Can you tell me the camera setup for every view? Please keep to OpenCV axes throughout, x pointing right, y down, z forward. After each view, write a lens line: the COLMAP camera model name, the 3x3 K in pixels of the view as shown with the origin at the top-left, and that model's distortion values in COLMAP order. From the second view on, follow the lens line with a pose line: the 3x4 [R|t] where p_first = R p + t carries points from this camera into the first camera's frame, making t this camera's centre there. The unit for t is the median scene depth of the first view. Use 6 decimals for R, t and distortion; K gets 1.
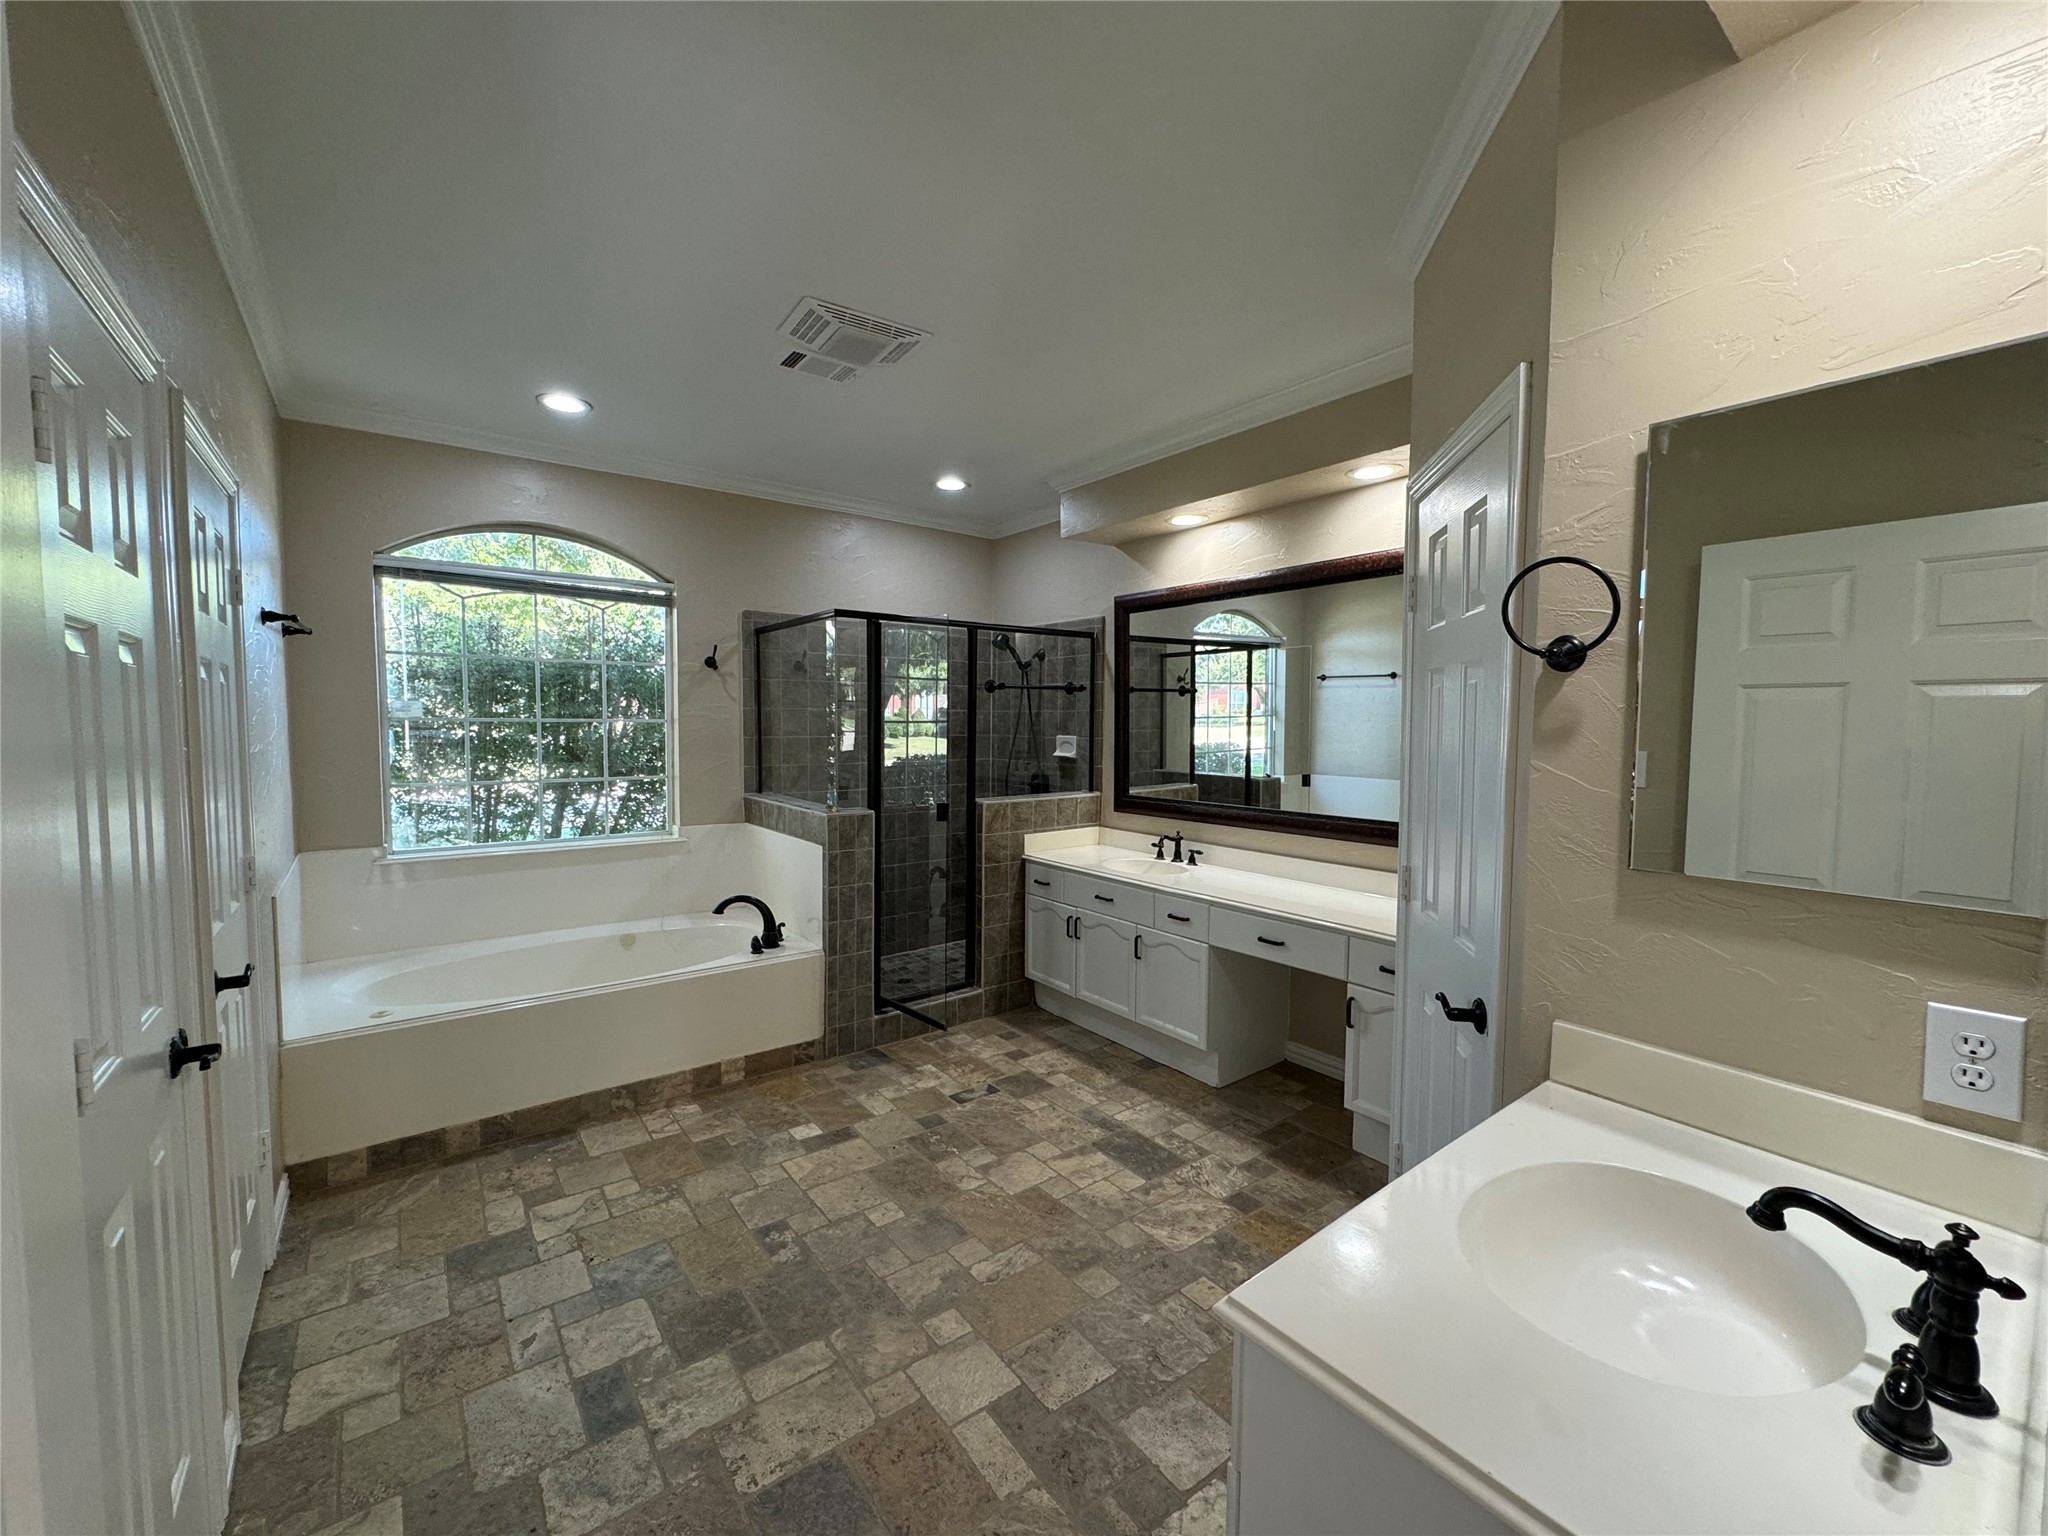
lens RADIAL K [[821.0, 0, 1023.6], [0, 821.0, 766.9], [0, 0, 1]] dist [-0.000946, -0.000473]
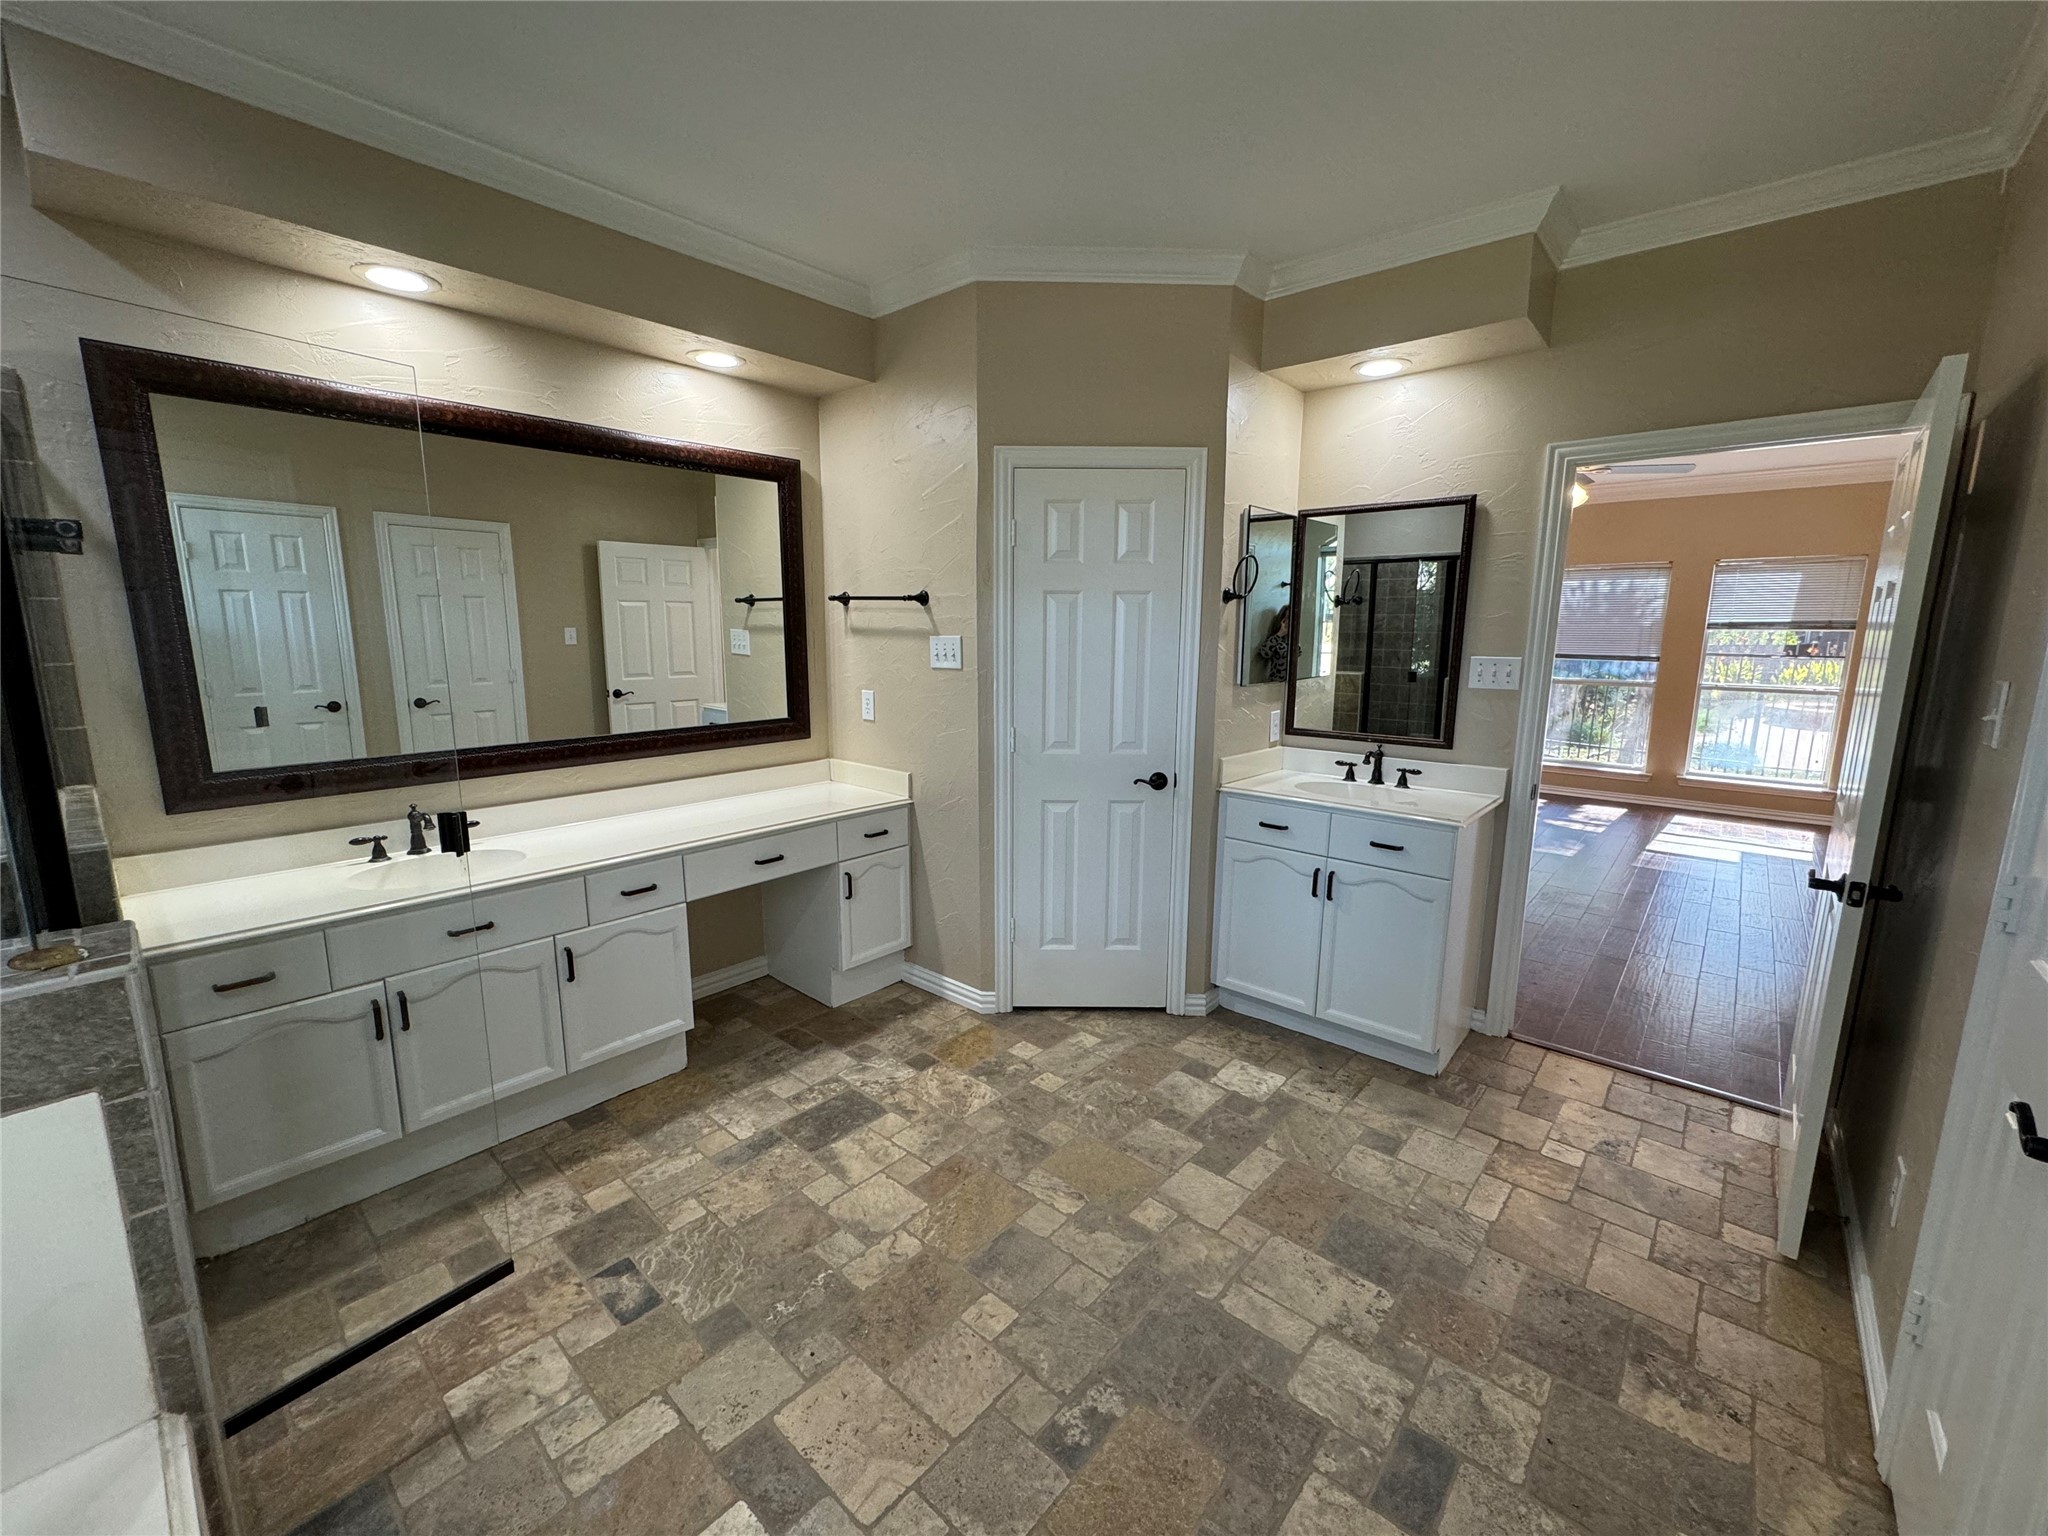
lens RADIAL K [[821.0, 0, 1021.9], [0, 821.0, 765.6], [0, 0, 1]] dist [-0.000946, -0.000473]
pose [[-0.189616, -0.170879, 0.966874, -0.798476], [0.049371, 0.981834, 0.183205, -0.067090], [-0.980616, 0.082474, -0.177735, 1.066190]]
